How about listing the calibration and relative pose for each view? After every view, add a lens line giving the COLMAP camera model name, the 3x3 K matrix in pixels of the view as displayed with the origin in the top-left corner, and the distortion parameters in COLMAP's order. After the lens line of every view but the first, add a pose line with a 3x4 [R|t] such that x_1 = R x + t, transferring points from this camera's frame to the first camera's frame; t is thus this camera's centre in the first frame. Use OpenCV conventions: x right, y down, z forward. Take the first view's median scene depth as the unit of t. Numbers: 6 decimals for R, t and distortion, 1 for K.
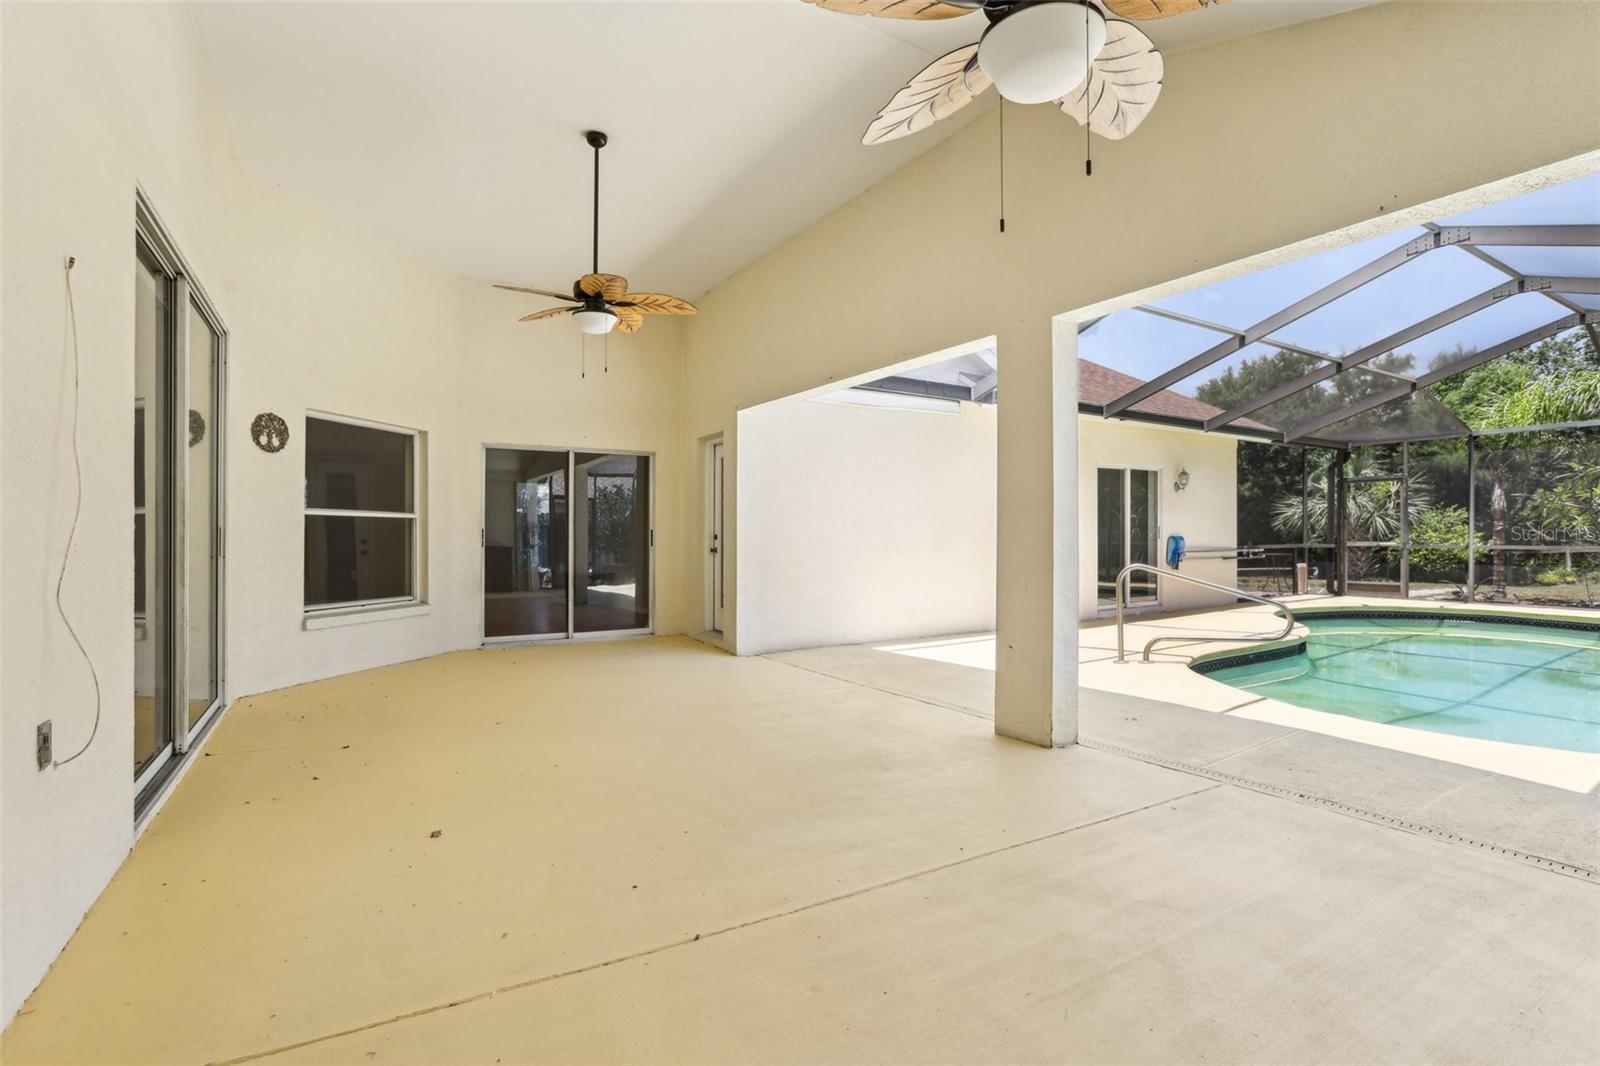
lens RADIAL K [[757.6, 0, 797.6], [0, 757.6, 536.2], [0, 0, 1]] dist [-0.056785, 0.023574]
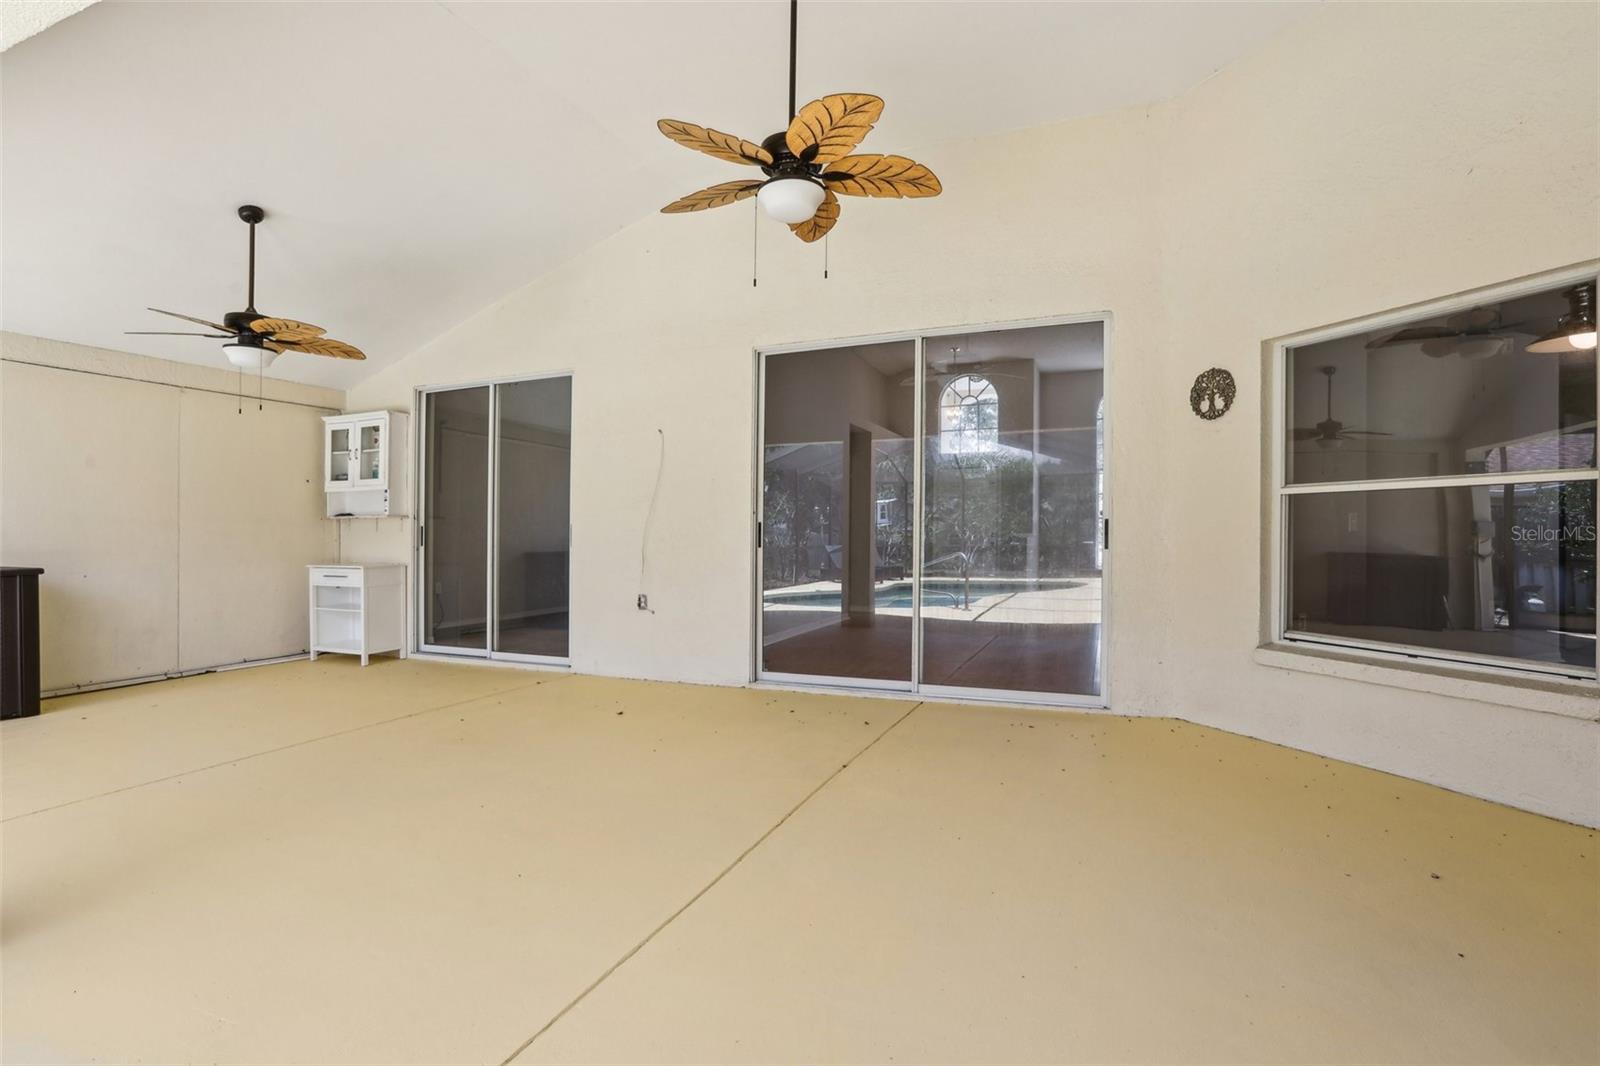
lens RADIAL K [[757.6, 0, 797.6], [0, 757.6, 536.2], [0, 0, 1]] dist [-0.056785, 0.023574]
pose [[-0.812226, 0.006985, -0.583301, 0.090257], [0.005559, 0.999976, 0.004234, 0.003184], [0.583316, 0.000196, -0.812245, 1.301209]]
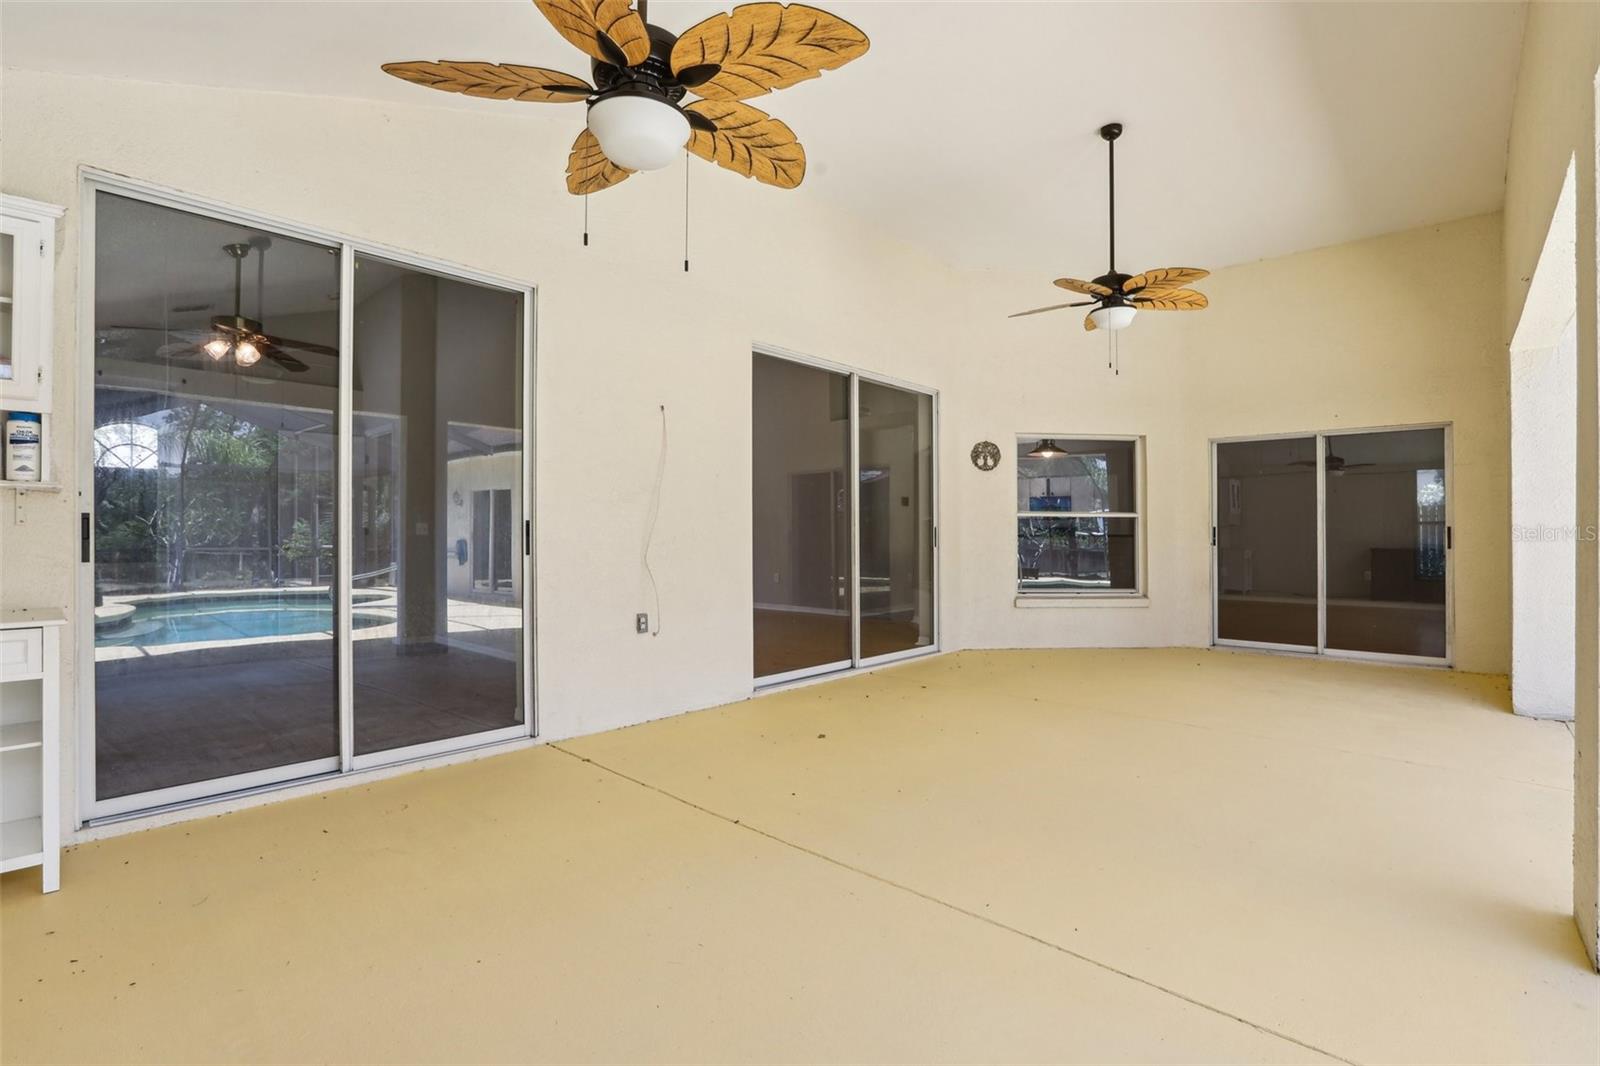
lens RADIAL K [[757.6, 0, 797.6], [0, 757.6, 536.2], [0, 0, 1]] dist [-0.056785, 0.023574]
pose [[0.281670, 0.007336, -0.959483, 0.475007], [-0.004360, 0.999970, 0.006366, -0.001681], [0.959501, 0.002391, 0.281694, 0.271571]]
